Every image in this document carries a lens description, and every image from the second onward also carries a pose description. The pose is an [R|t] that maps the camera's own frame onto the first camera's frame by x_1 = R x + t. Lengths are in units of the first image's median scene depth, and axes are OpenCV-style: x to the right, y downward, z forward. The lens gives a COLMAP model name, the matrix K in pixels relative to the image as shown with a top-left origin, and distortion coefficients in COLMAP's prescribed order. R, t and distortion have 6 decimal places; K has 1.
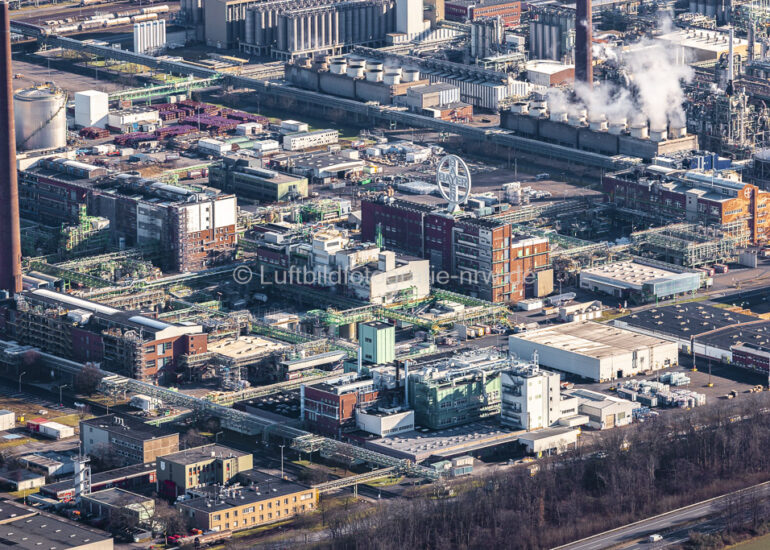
lens RADIAL K [[4596.7, 0, 385.0], [0, 4596.7, 275.0], [0, 0, 1]] dist [0.264633, -7.002424]
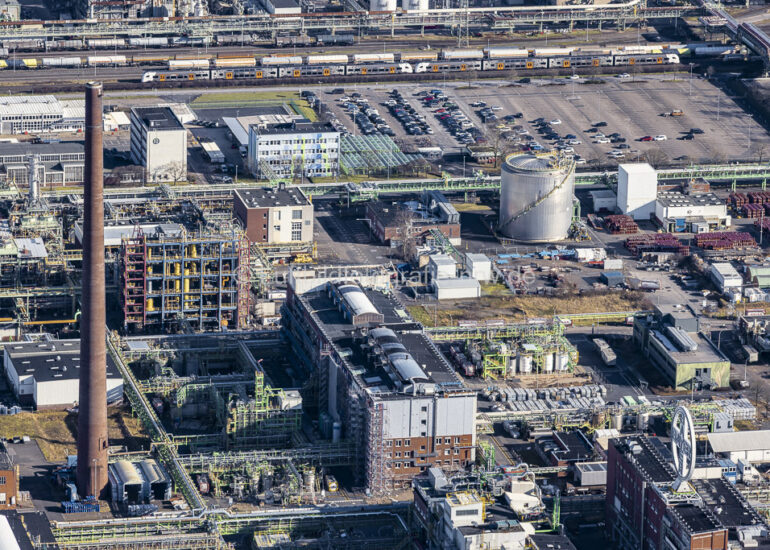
lens RADIAL K [[4596.7, 0, 385.0], [0, 4596.7, 275.0], [0, 0, 1]] dist [0.264633, -7.002424]
pose [[0.885284, 0.163410, -0.435395, 0.236794], [-0.137253, 0.986337, 0.091111, -0.089774], [0.444335, -0.020899, 0.895617, 0.352583]]
